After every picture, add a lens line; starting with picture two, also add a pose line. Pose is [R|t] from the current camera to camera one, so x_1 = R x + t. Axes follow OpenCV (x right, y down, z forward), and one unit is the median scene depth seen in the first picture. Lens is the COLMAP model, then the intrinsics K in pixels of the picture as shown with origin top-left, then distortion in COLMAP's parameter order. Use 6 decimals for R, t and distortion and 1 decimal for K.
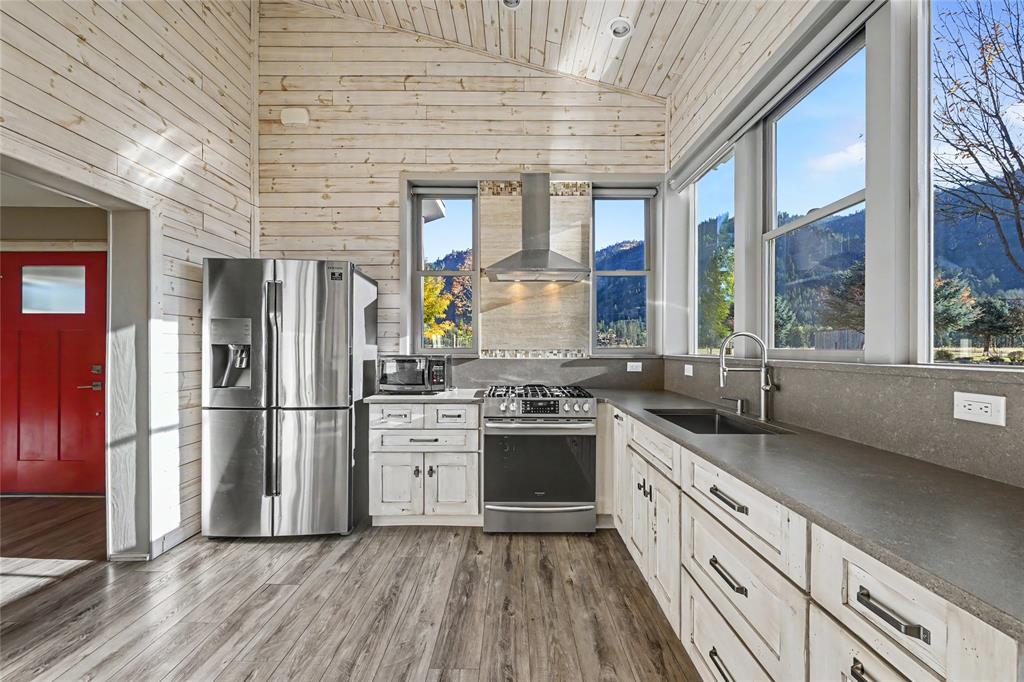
lens RADIAL K [[402.5, 0, 517.5], [0, 402.5, 347.3], [0, 0, 1]] dist [-0.002886, 0.000084]
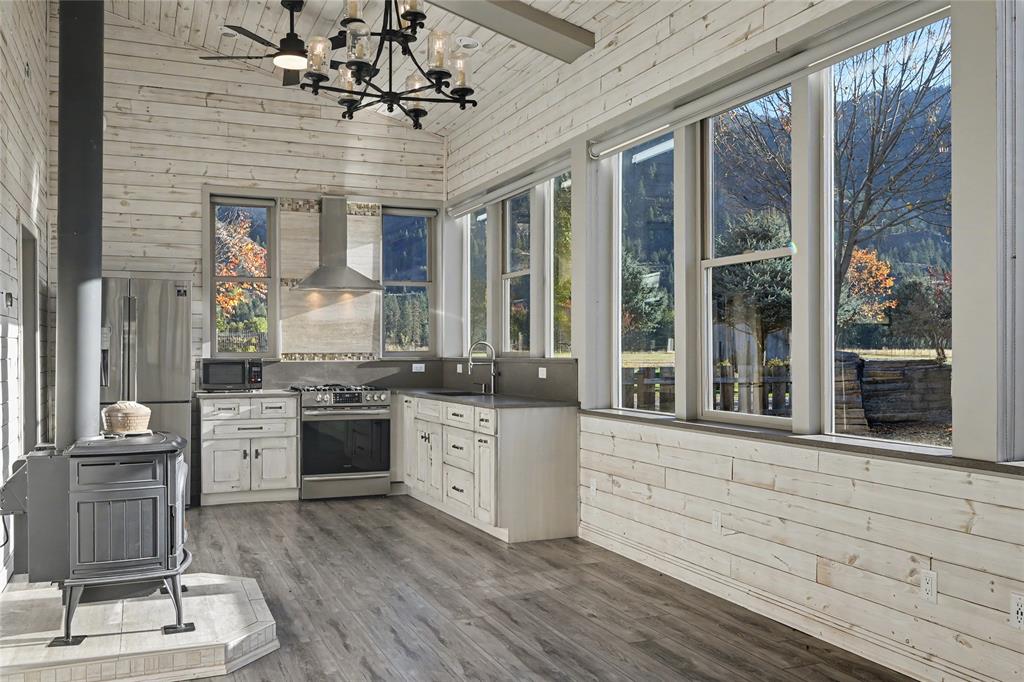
lens RADIAL K [[868.7, 0, 514.1], [0, 868.7, 351.5], [0, 0, 1]] dist [0.006183, -0.010337]
pose [[0.922906, -0.003598, 0.385008, -0.415628], [0.003144, 0.999993, 0.001808, -0.001483], [-0.385012, -0.000458, 0.922911, -1.405310]]
